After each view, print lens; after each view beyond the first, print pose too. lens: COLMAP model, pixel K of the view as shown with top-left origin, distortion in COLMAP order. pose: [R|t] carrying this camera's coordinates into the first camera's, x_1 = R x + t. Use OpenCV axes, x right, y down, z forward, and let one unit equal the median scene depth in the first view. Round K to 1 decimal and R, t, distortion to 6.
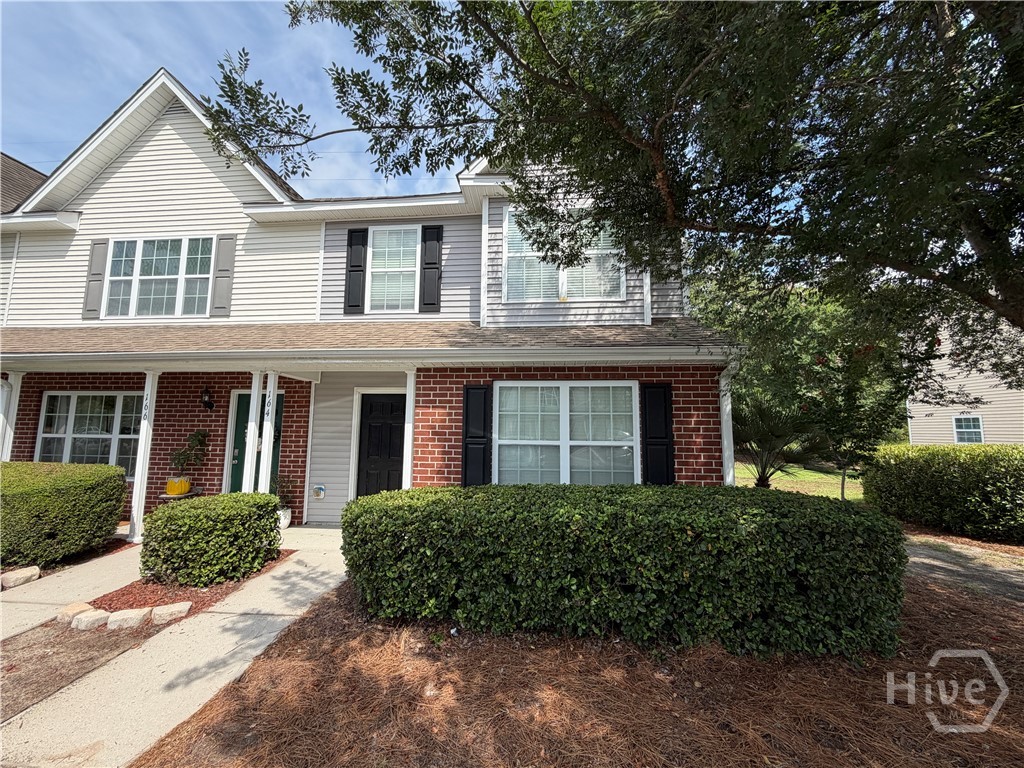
lens RADIAL K [[409.1, 0, 508.6], [0, 409.1, 383.0], [0, 0, 1]] dist [-0.001080, 0.000577]
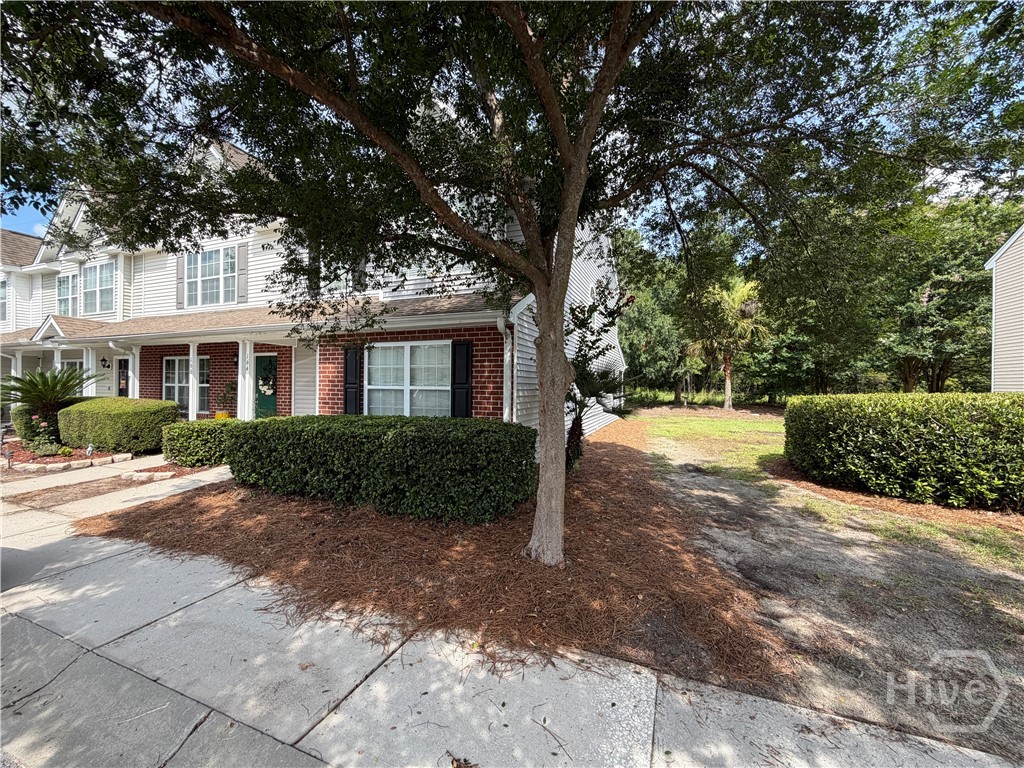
lens RADIAL K [[409.1, 0, 508.4], [0, 409.1, 382.1], [0, 0, 1]] dist [-0.001080, 0.000577]
pose [[0.957477, -0.003106, -0.288491, 0.769012], [0.033904, 0.994225, 0.101819, 0.001826], [0.286509, -0.107270, 0.952053, -0.171810]]
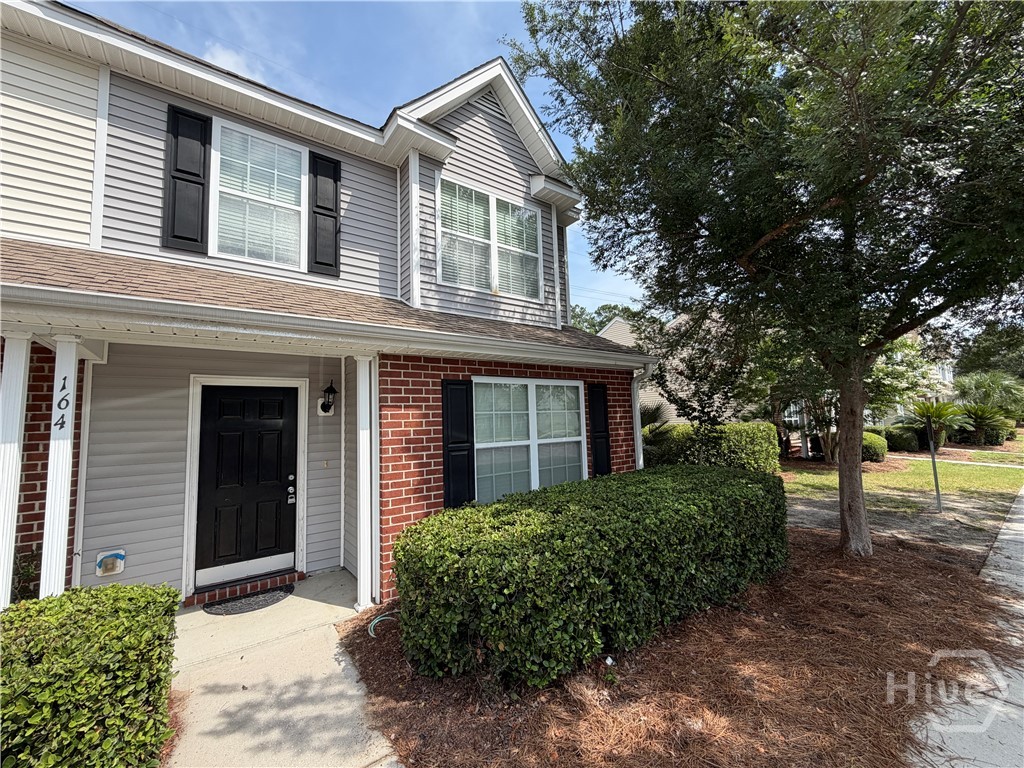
lens RADIAL K [[409.1, 0, 508.6], [0, 409.1, 383.1], [0, 0, 1]] dist [-0.001080, 0.000577]
pose [[0.742840, 0.028537, 0.668861, -0.513700], [-0.037608, 0.999292, -0.000867, 0.007809], [-0.668412, -0.024510, 0.743387, 0.285244]]
